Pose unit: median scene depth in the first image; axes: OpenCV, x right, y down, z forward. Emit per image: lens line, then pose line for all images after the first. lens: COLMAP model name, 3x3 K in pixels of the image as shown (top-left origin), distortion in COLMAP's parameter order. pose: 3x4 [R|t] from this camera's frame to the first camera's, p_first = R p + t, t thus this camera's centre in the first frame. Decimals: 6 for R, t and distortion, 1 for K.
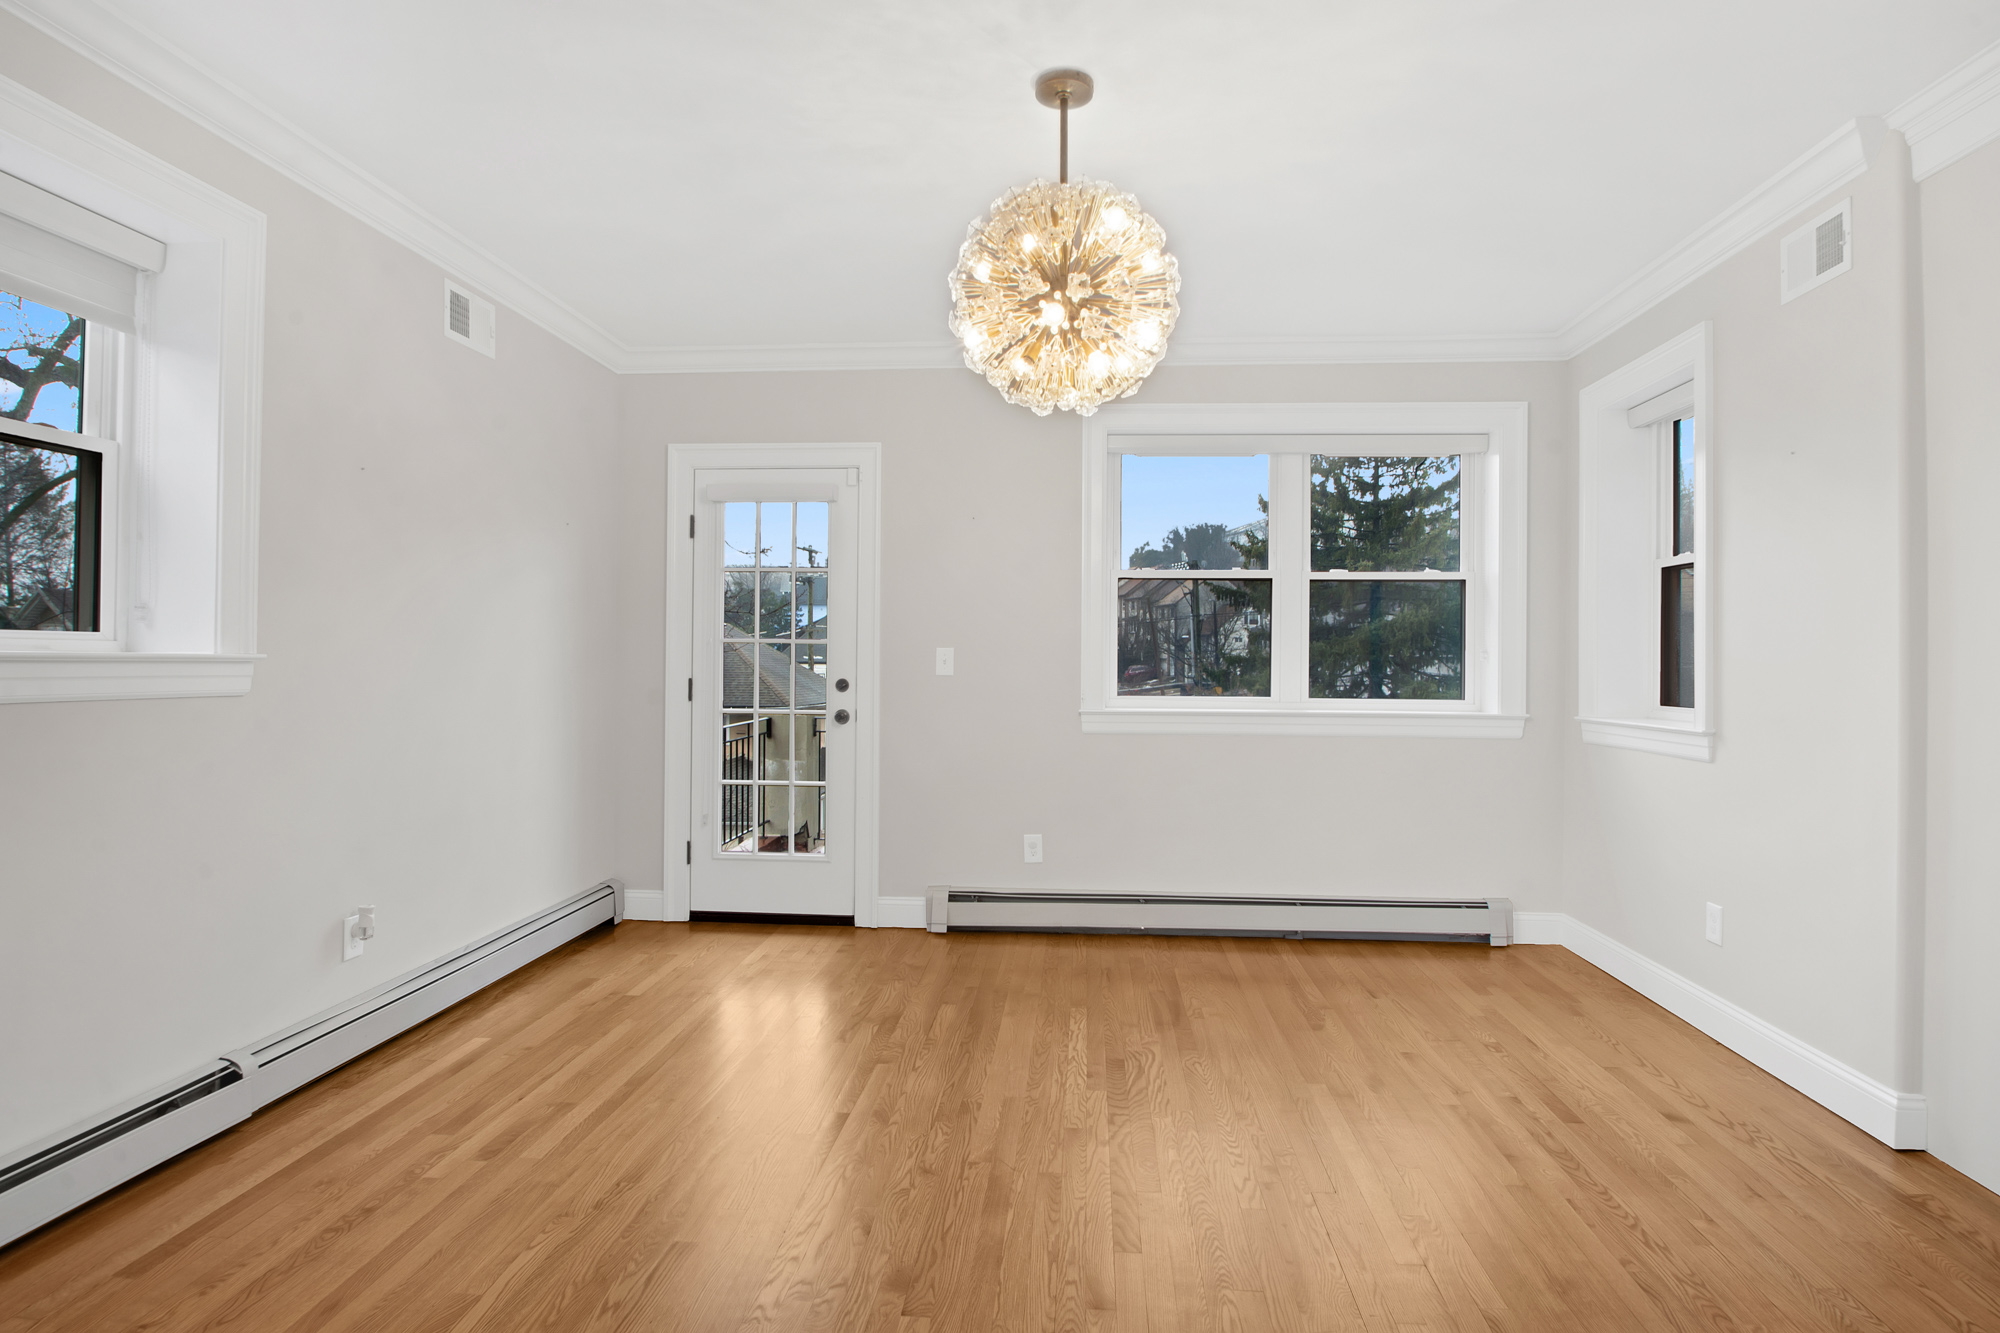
lens RADIAL K [[1045.1, 0, 1017.2], [0, 1045.1, 662.8], [0, 0, 1]] dist [-0.009173, -0.014219]
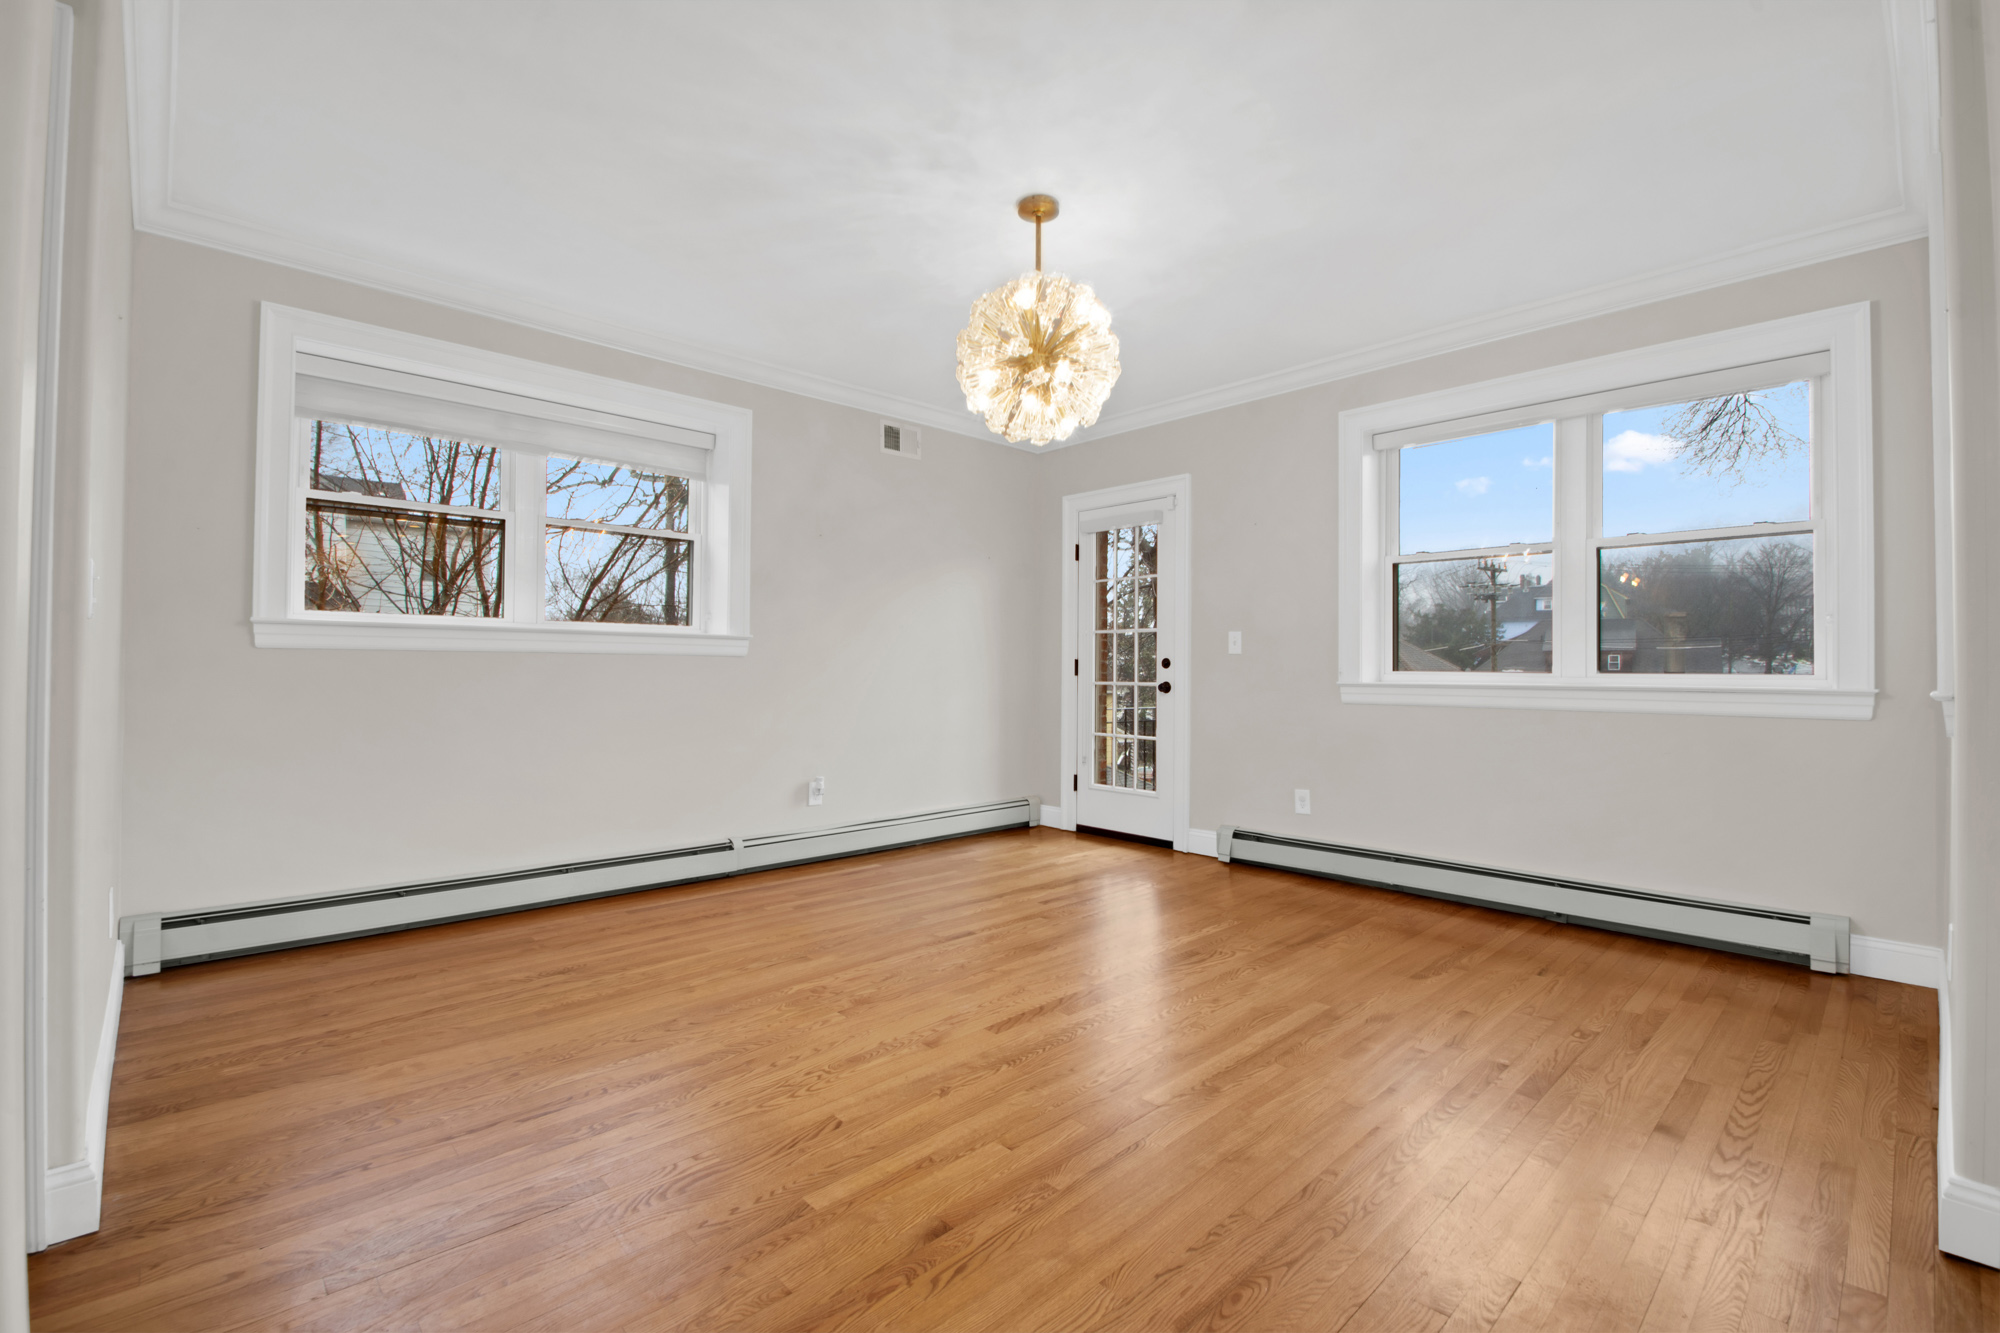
lens RADIAL K [[875.9, 0, 1008.5], [0, 875.9, 661.4], [0, 0, 1]] dist [0.002879, -0.010911]
pose [[0.741851, -0.010040, -0.670489, 0.446204], [-0.002530, 0.999839, -0.017771, 0.041962], [0.670560, 0.014880, 0.741706, 0.061849]]
